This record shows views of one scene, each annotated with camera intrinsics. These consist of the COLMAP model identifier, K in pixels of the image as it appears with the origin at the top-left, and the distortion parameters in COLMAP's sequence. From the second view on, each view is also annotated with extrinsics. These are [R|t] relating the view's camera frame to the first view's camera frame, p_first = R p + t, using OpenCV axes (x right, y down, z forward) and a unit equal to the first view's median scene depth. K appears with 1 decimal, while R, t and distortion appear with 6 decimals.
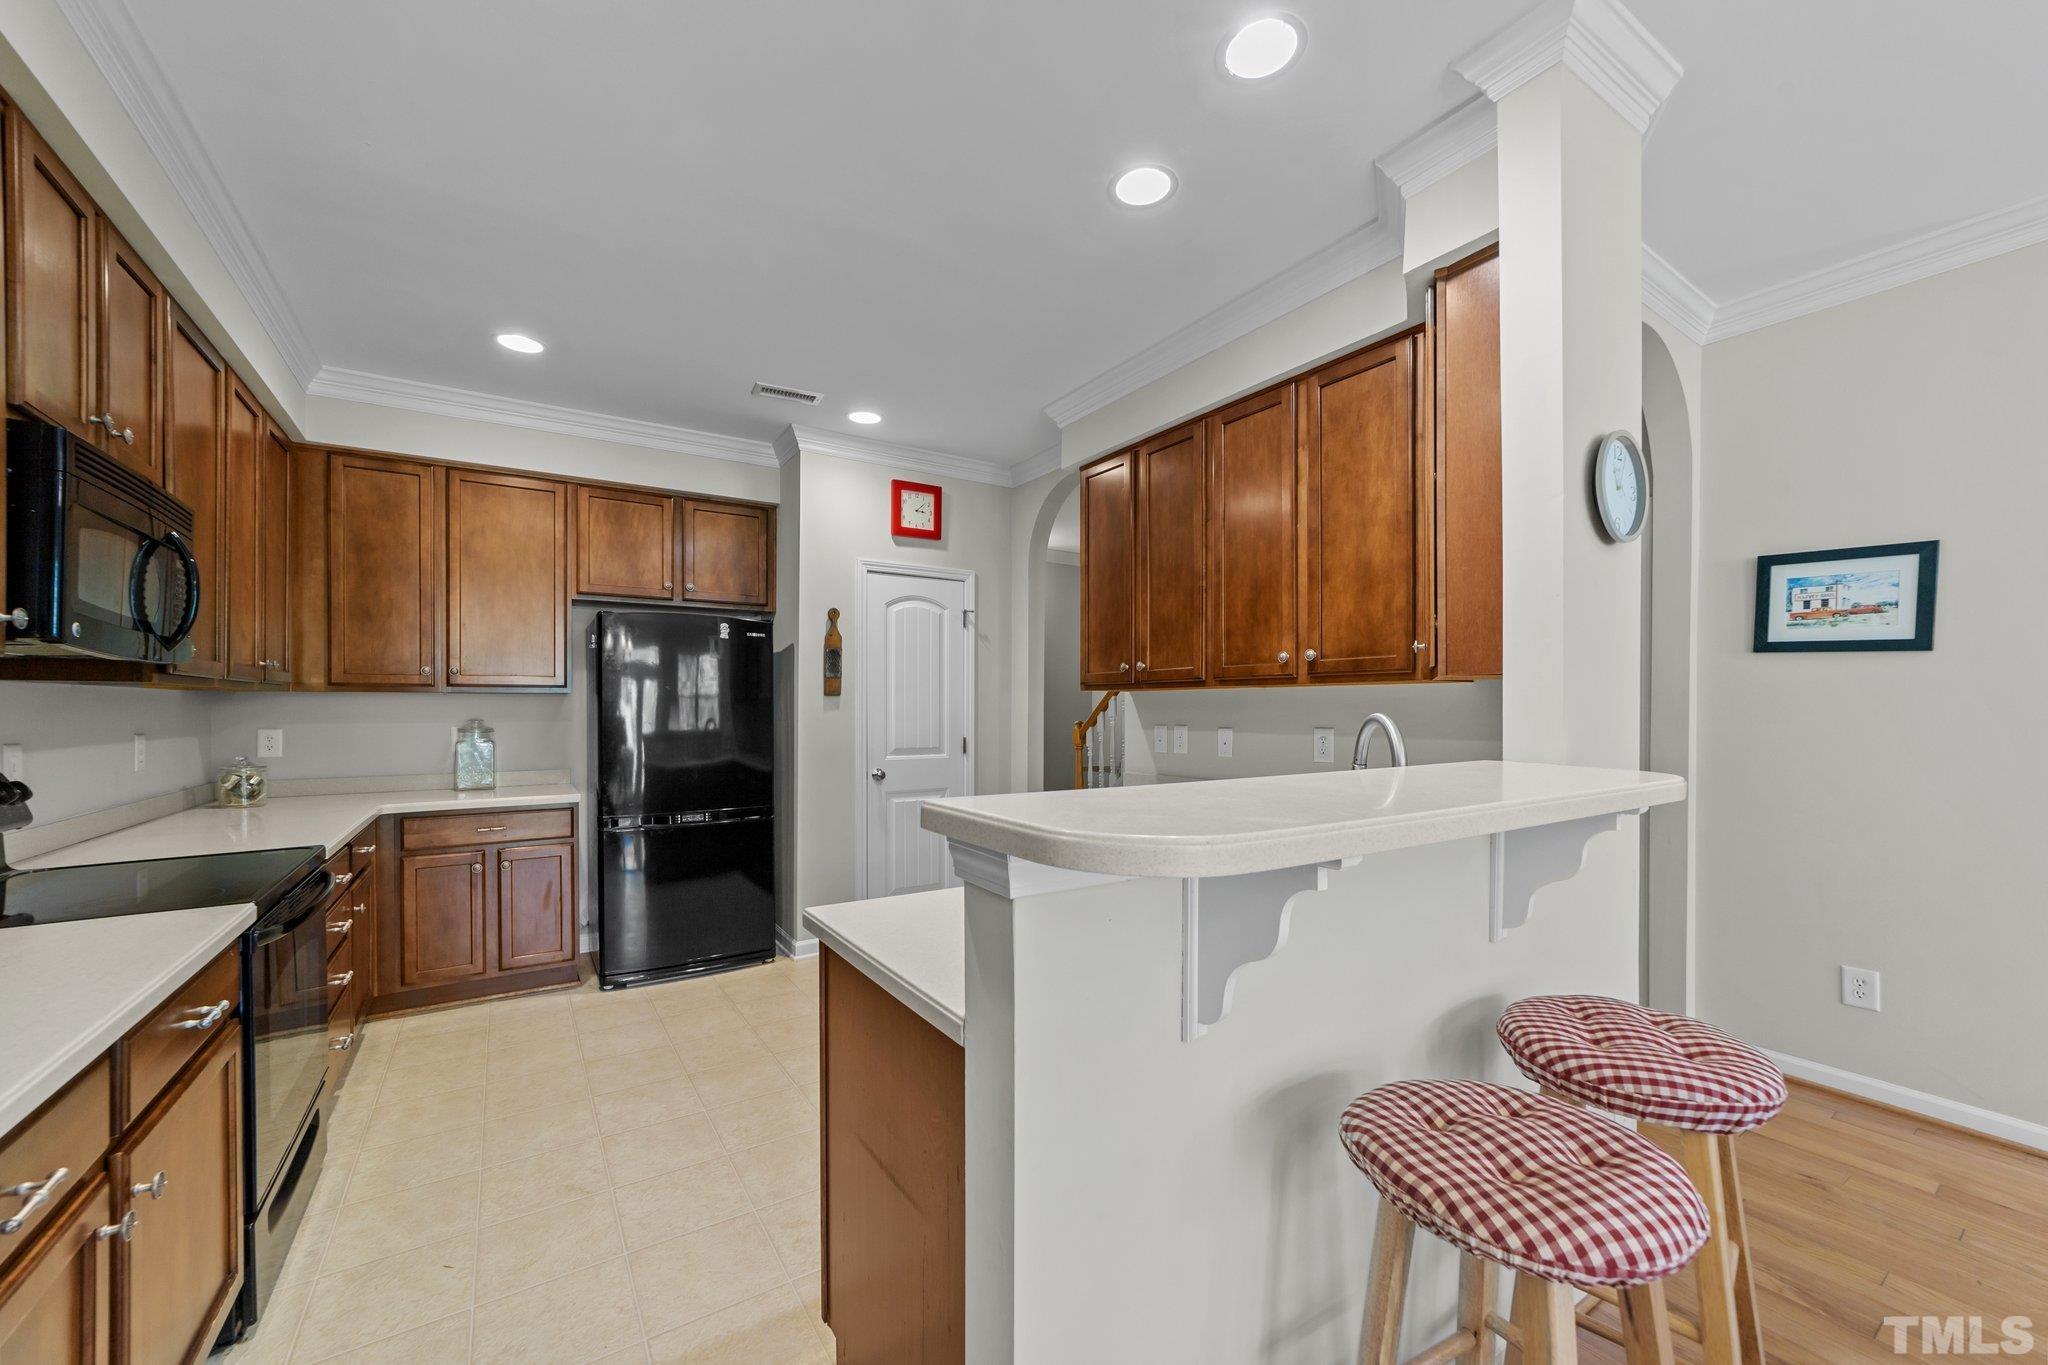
lens RADIAL K [[797.5, 0, 1020.8], [0, 797.5, 700.5], [0, 0, 1]] dist [-0.007950, 0.003463]
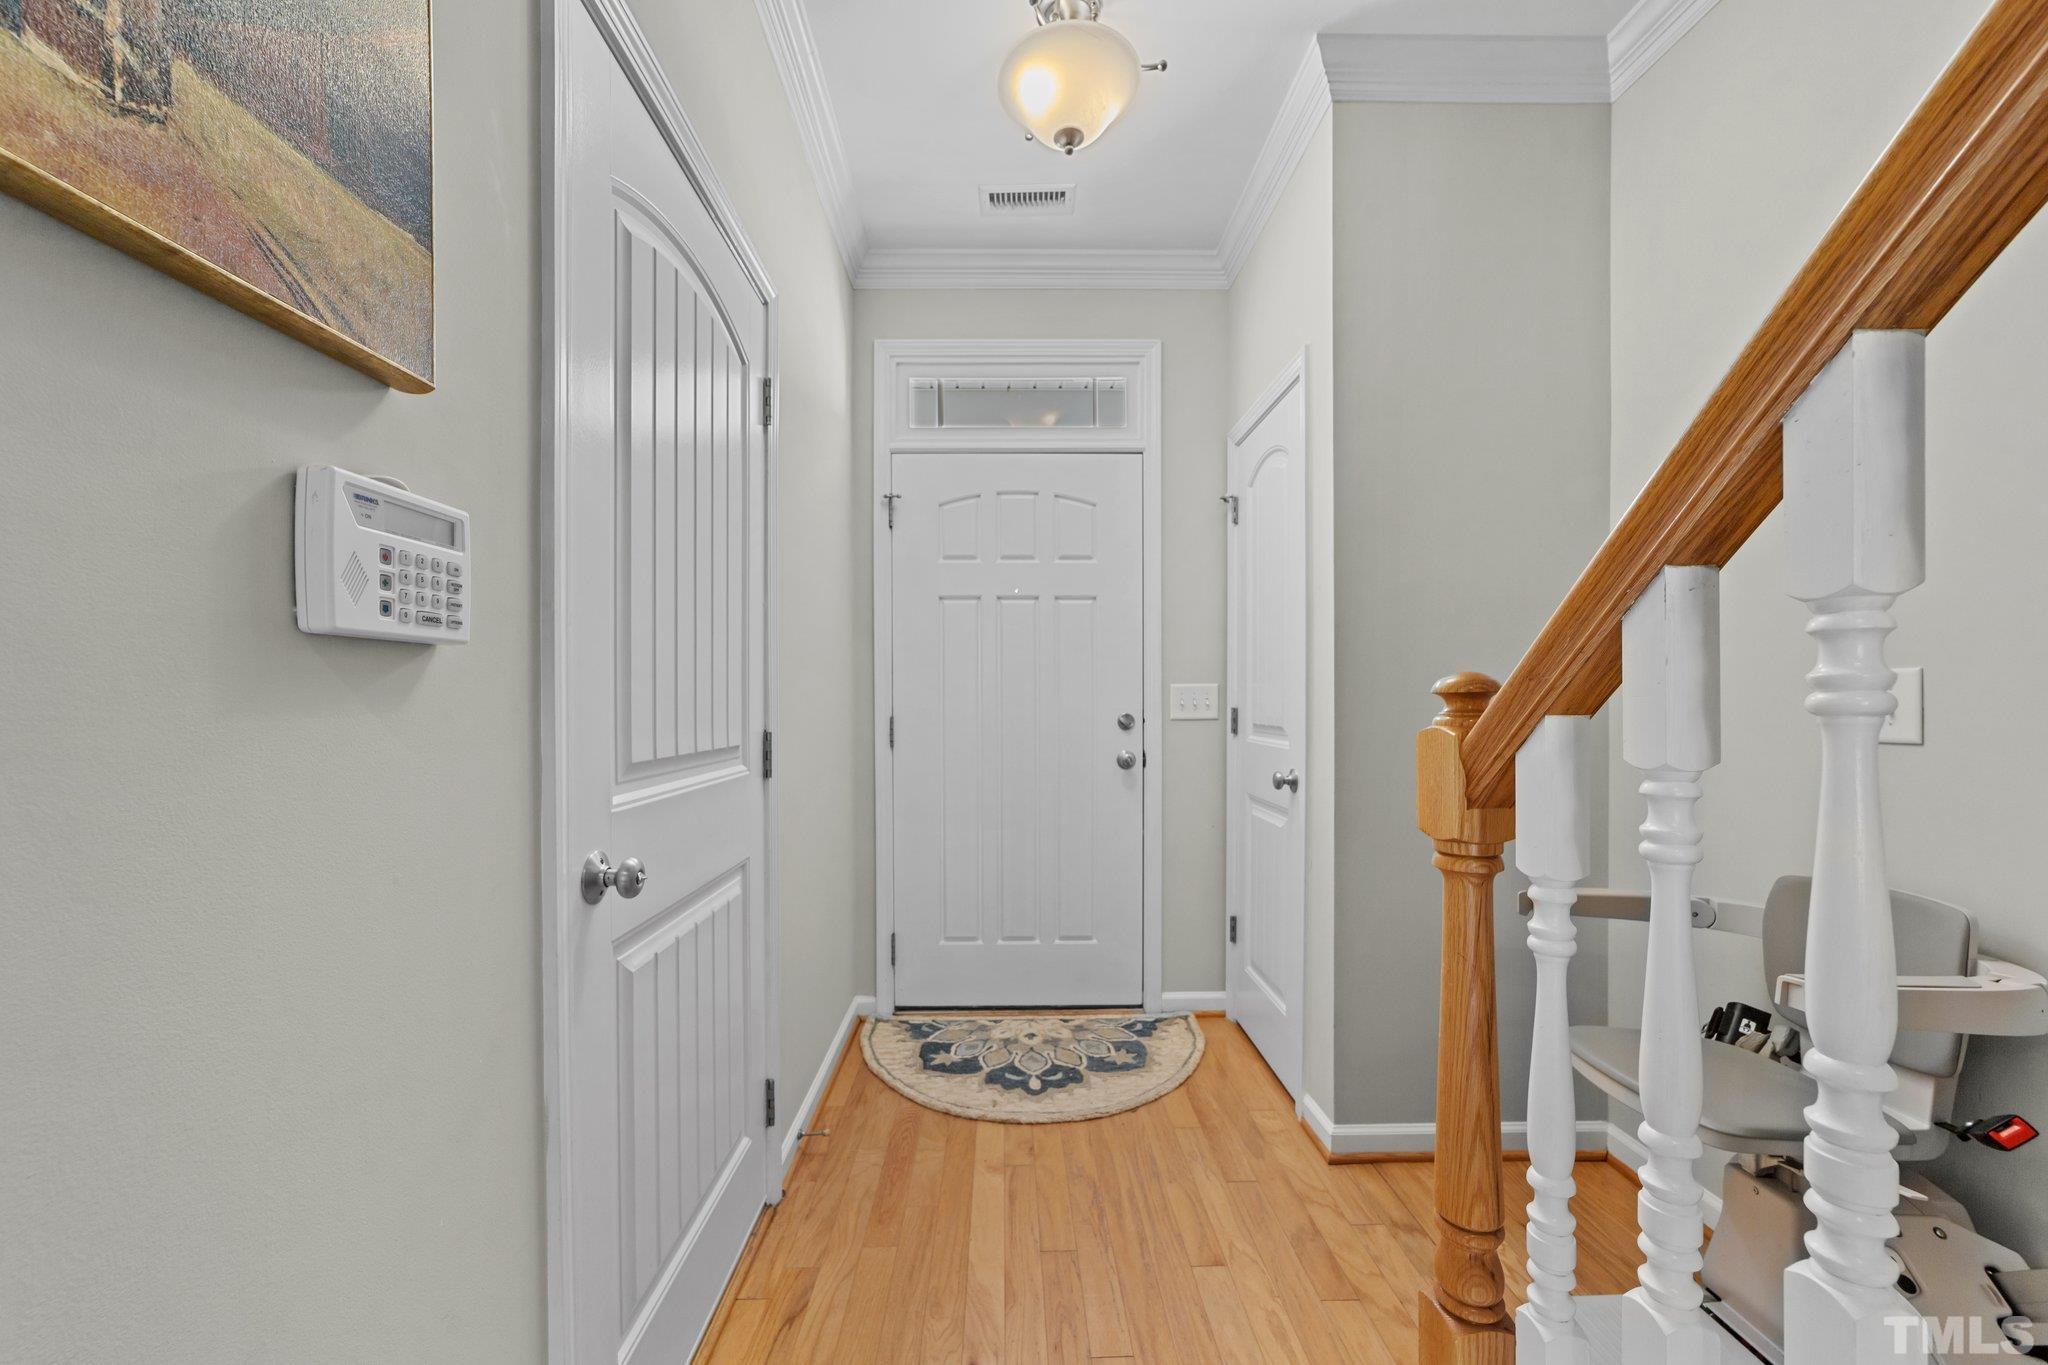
lens RADIAL K [[797.5, 0, 1021.1], [0, 797.5, 687.9], [0, 0, 1]] dist [-0.007950, 0.003463]
pose [[0.859199, 0.003633, -0.511629, 0.078843], [0.001306, 0.999956, 0.009295, 0.026958], [0.511640, -0.008655, 0.859156, 0.844163]]
